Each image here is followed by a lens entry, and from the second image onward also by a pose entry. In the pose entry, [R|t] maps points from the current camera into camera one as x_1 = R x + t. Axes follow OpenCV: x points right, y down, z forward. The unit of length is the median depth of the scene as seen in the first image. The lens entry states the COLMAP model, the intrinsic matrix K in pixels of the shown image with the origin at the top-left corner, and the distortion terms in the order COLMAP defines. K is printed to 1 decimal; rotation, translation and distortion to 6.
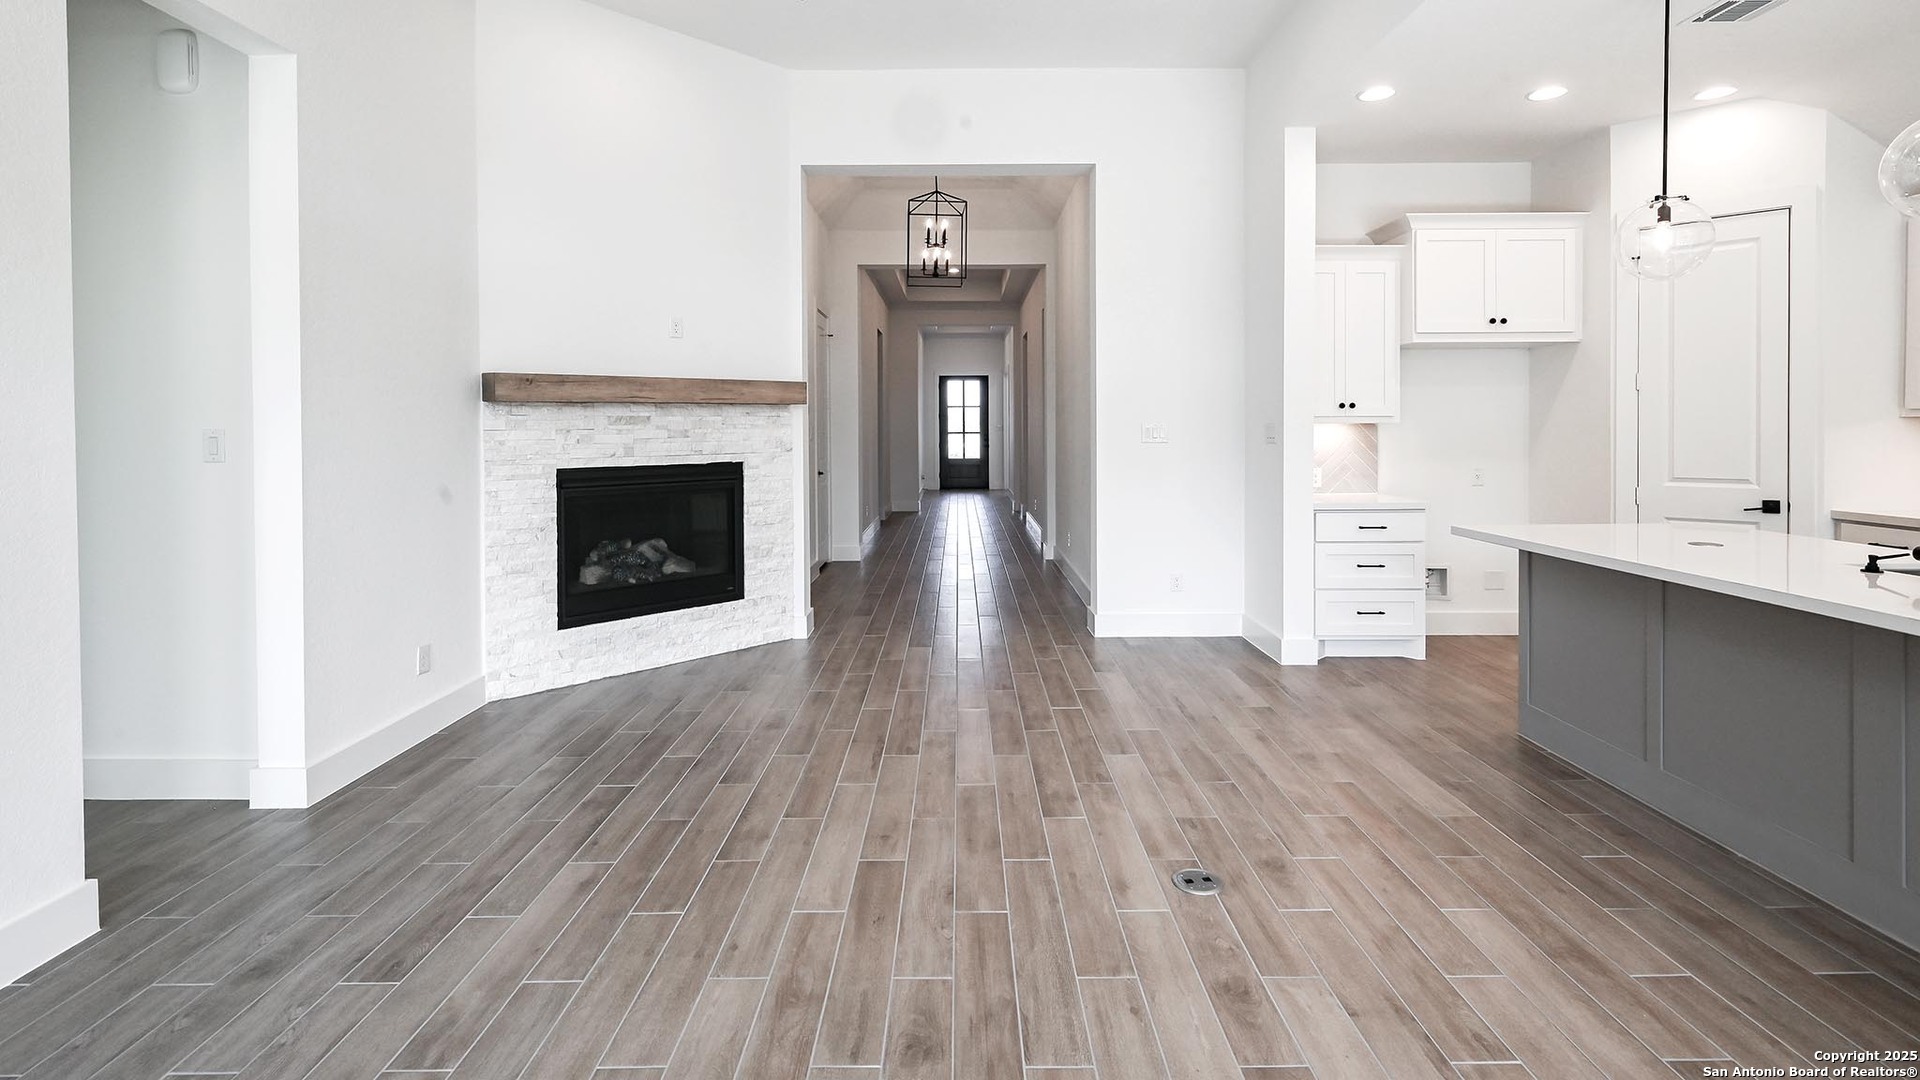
lens RADIAL K [[871.7, 0, 952.9], [0, 871.7, 535.3], [0, 0, 1]] dist [-0.002532, 0.000469]
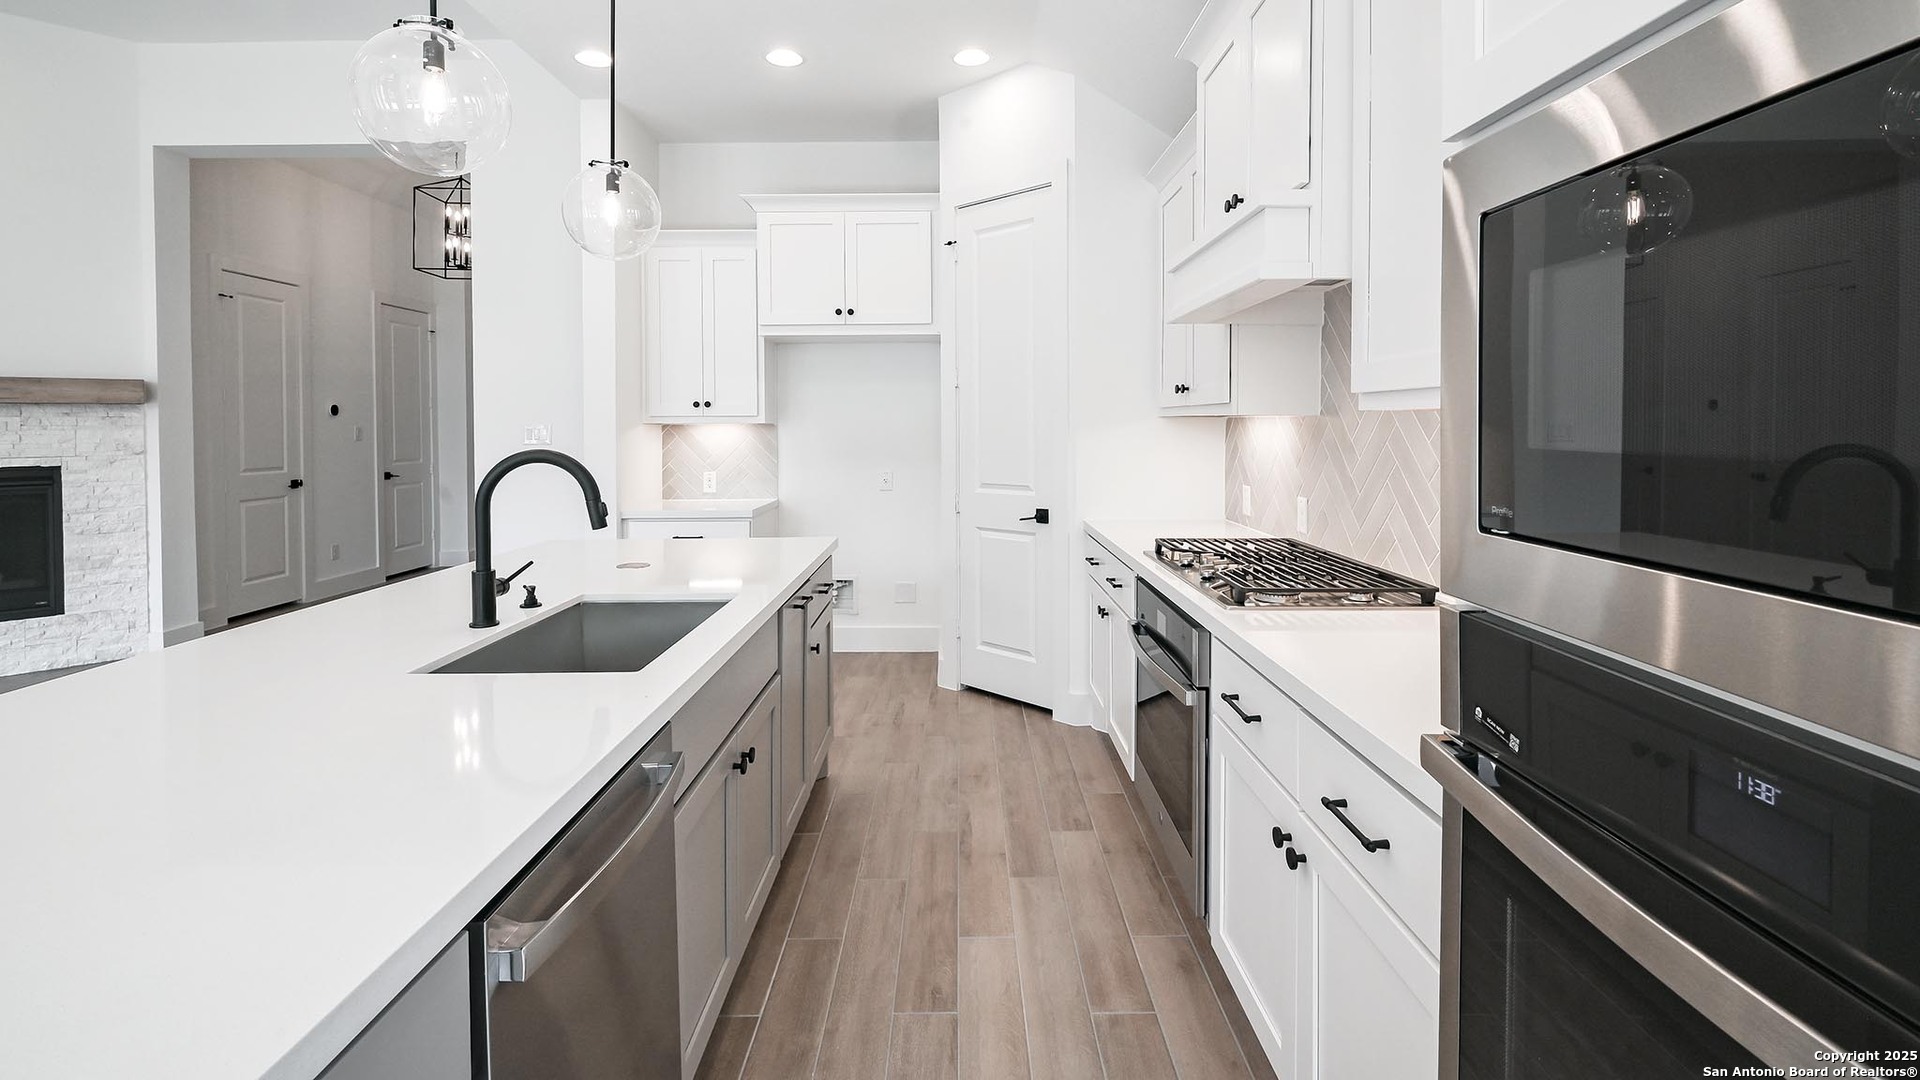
lens RADIAL K [[871.7, 0, 961.5], [0, 871.7, 539.0], [0, 0, 1]] dist [-0.002532, 0.000469]
pose [[0.999992, -0.000246, -0.004071, 0.719846], [0.000264, 0.999990, 0.004573, -0.010970], [0.004070, -0.004574, 0.999981, 0.079080]]
